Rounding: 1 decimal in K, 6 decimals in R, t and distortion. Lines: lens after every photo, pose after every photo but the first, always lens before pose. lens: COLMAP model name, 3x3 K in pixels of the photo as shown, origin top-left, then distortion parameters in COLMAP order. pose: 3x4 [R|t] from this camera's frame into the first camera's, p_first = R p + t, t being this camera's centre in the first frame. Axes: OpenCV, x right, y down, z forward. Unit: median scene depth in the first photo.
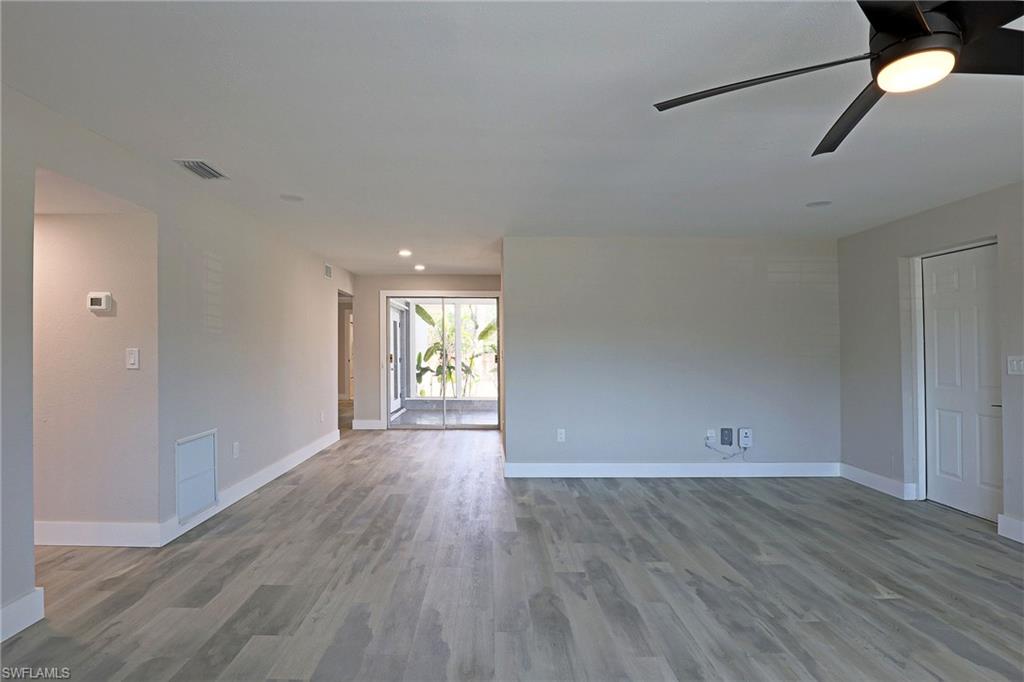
lens RADIAL K [[493.5, 0, 509.0], [0, 493.5, 339.9], [0, 0, 1]] dist [-0.036228, 0.003238]
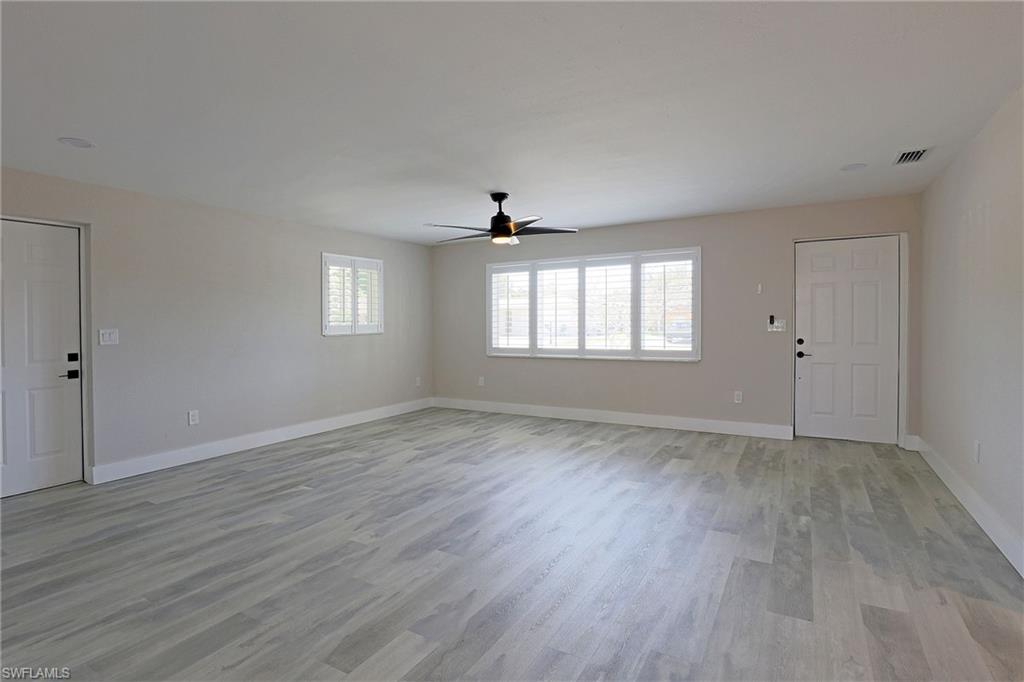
lens RADIAL K [[493.5, 0, 509.8], [0, 493.5, 336.6], [0, 0, 1]] dist [-0.036228, 0.003238]
pose [[-0.835563, -0.014479, 0.549203, -0.455804], [-0.004728, 0.999805, 0.019166, 0.044238], [-0.549374, 0.013418, -0.835469, 1.640713]]
